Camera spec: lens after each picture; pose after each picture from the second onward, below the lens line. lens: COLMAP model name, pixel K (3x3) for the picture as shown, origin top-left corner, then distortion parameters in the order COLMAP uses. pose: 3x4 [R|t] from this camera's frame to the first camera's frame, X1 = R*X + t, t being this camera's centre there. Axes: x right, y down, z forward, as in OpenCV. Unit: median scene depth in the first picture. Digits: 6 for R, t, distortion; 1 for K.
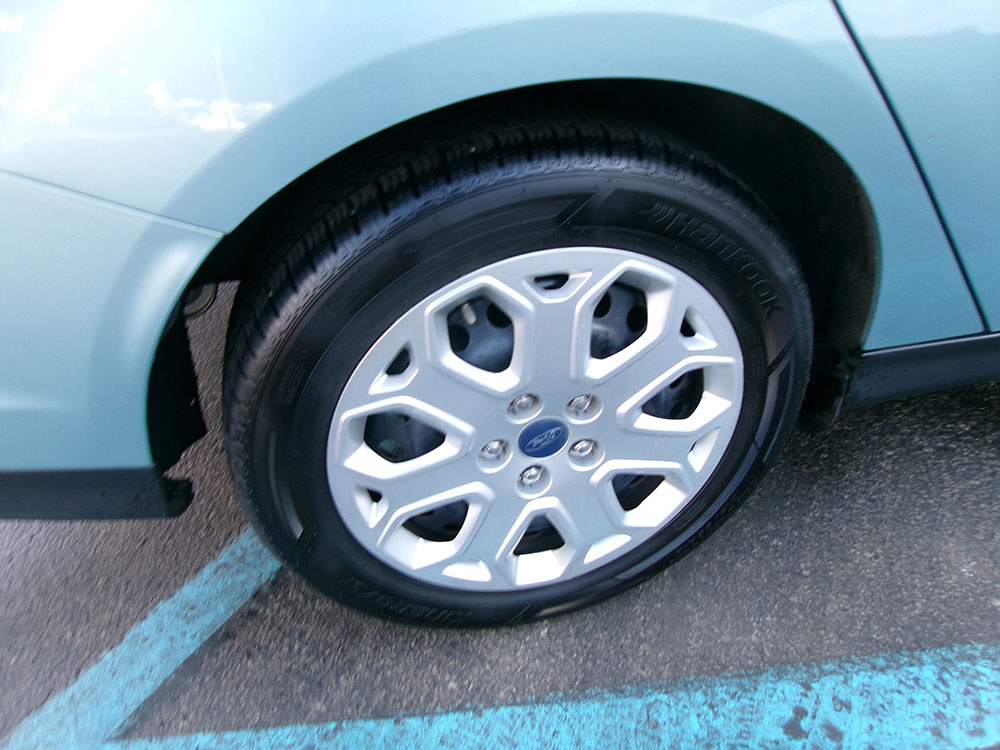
lens RADIAL K [[775.4, 0, 500.5], [0, 775.4, 373.2], [0, 0, 1]] dist [-0.016335, 0.038699]
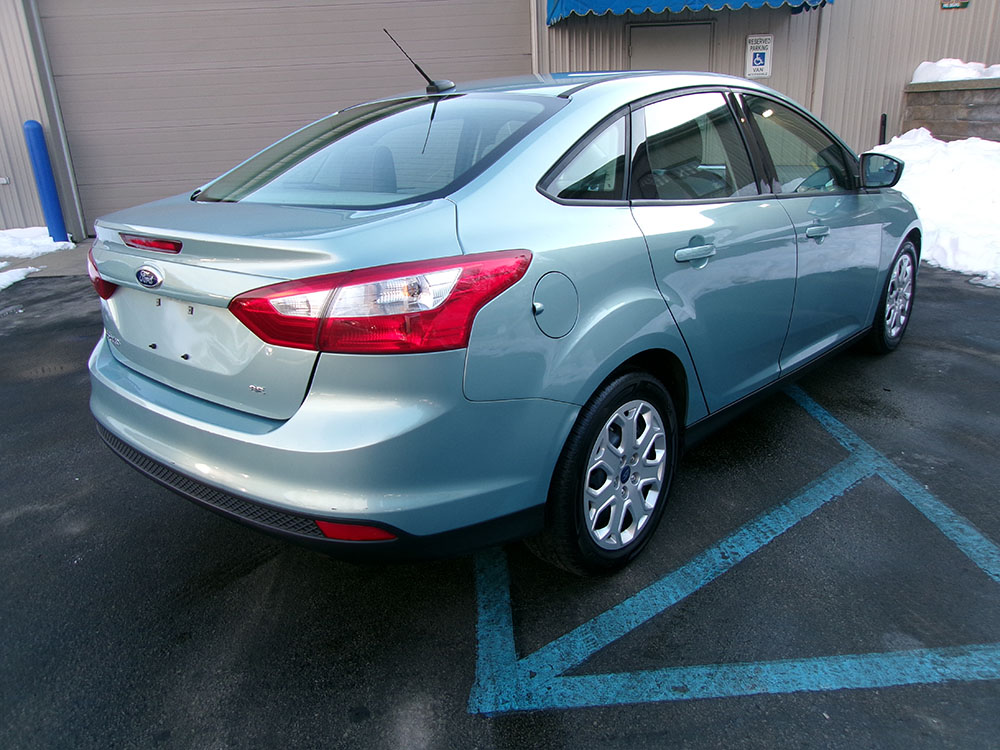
lens RADIAL K [[775.4, 0, 495.9], [0, 775.4, 378.1], [0, 0, 1]] dist [-0.016335, 0.038699]
pose [[0.820765, -0.160518, 0.548250, -1.760473], [0.351835, 0.898132, -0.263762, 0.336782], [-0.450063, 0.409381, 0.793631, -1.121285]]
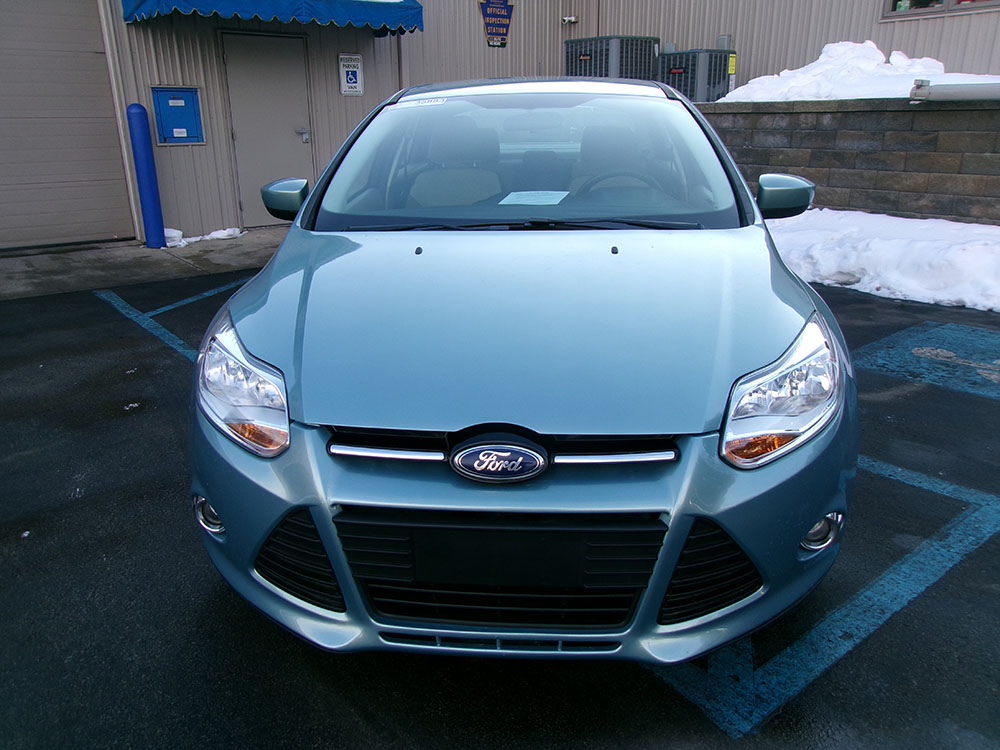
lens RADIAL K [[775.4, 0, 496.7], [0, 775.4, 376.2], [0, 0, 1]] dist [-0.016335, 0.038699]
pose [[0.324029, -0.241225, 0.914776, -2.577294], [0.585714, 0.810494, 0.006256, -0.544892], [-0.742929, 0.533770, 0.403912, 0.167360]]
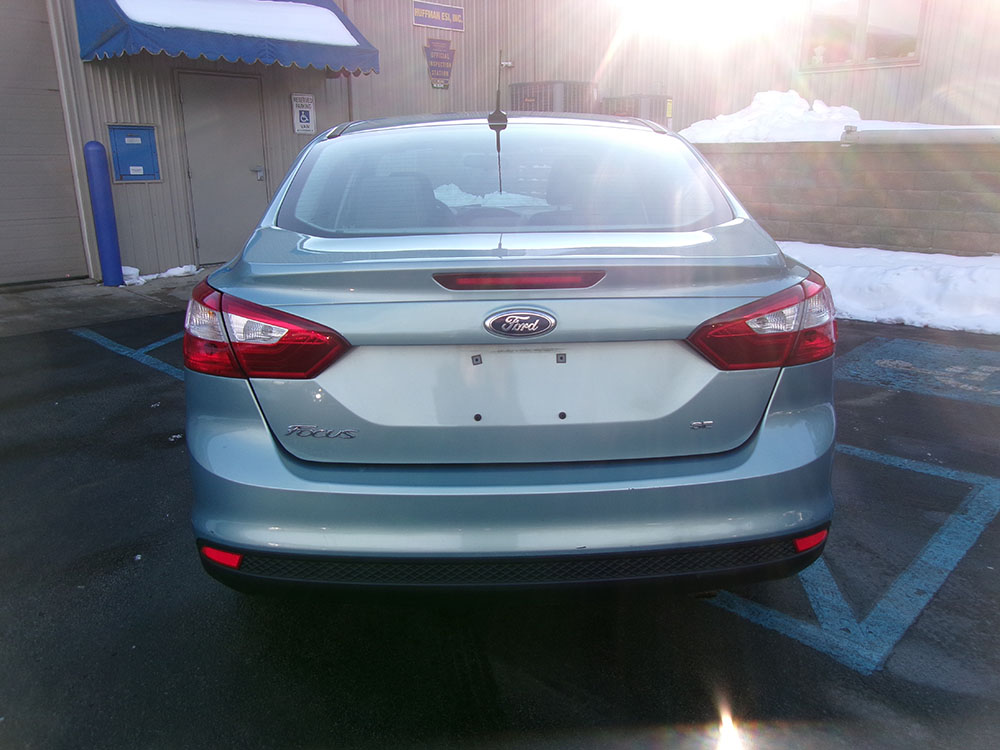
lens RADIAL K [[775.4, 0, 495.8], [0, 775.4, 378.0], [0, 0, 1]] dist [-0.016335, 0.038699]
pose [[0.201098, -0.210709, 0.956641, -3.093315], [0.609886, 0.791150, 0.046052, -0.944143], [-0.766550, 0.574181, 0.287607, 0.678154]]
